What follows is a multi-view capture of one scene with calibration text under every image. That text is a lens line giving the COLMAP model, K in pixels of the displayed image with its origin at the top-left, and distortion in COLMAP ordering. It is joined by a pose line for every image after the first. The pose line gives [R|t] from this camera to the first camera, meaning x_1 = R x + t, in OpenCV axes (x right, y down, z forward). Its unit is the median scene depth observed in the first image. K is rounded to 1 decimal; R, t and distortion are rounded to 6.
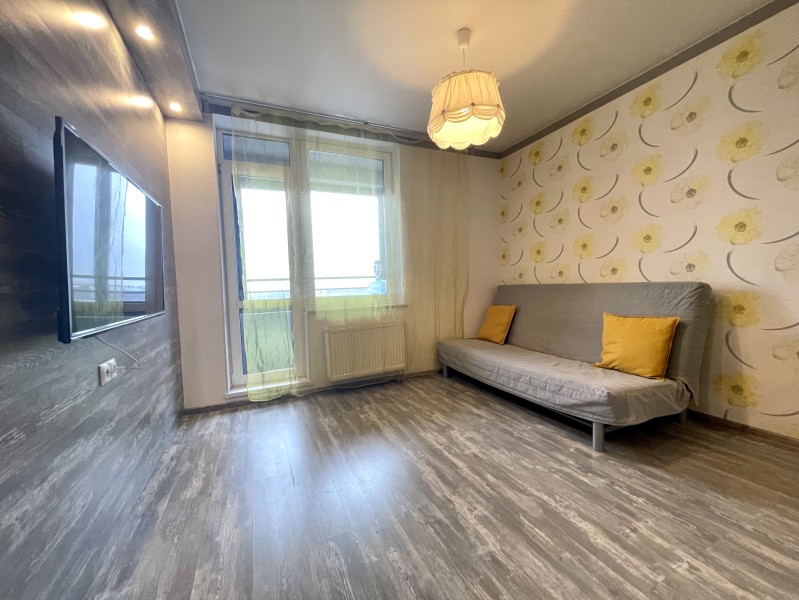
lens RADIAL K [[320.4, 0, 399.5], [0, 320.4, 300.0], [0, 0, 1]] dist [-0.002396, -0.000441]
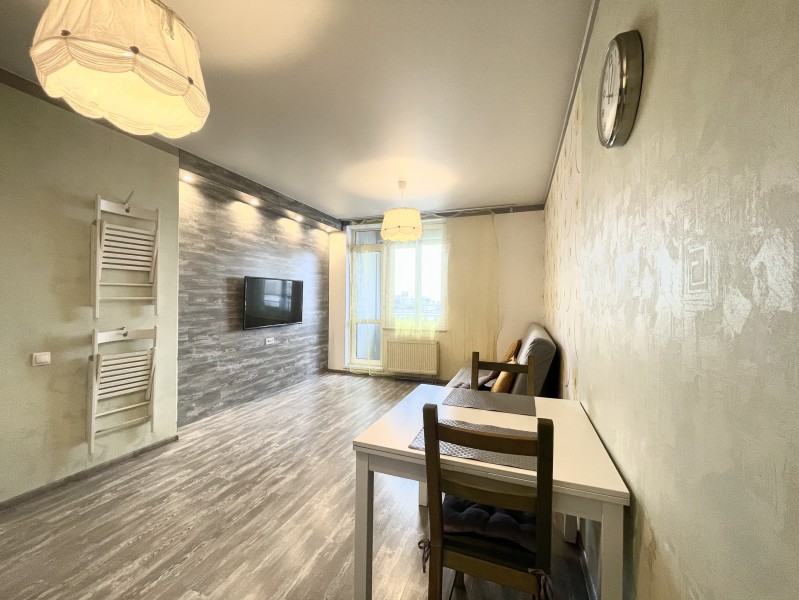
lens RADIAL K [[319.9, 0, 399.5], [0, 319.9, 300.0], [0, 0, 1]] dist [-0.003628, -0.000437]
pose [[0.711729, 0.042937, -0.701141, 1.162291], [-0.067350, 0.997703, -0.007269, -0.129096], [0.699218, 0.052396, 0.712986, -0.197512]]
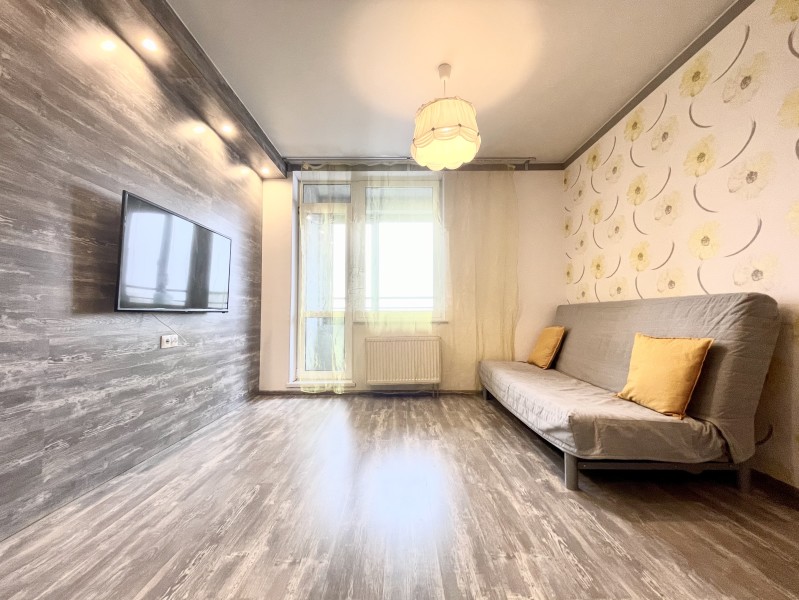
lens RADIAL K [[319.9, 0, 399.5], [0, 319.9, 300.0], [0, 0, 1]] dist [-0.003628, -0.000437]
pose [[0.912334, 0.011754, -0.409278, 0.410108], [-0.048099, 0.995744, -0.078622, 0.047859], [0.406612, 0.091415, 0.909016, 0.003363]]
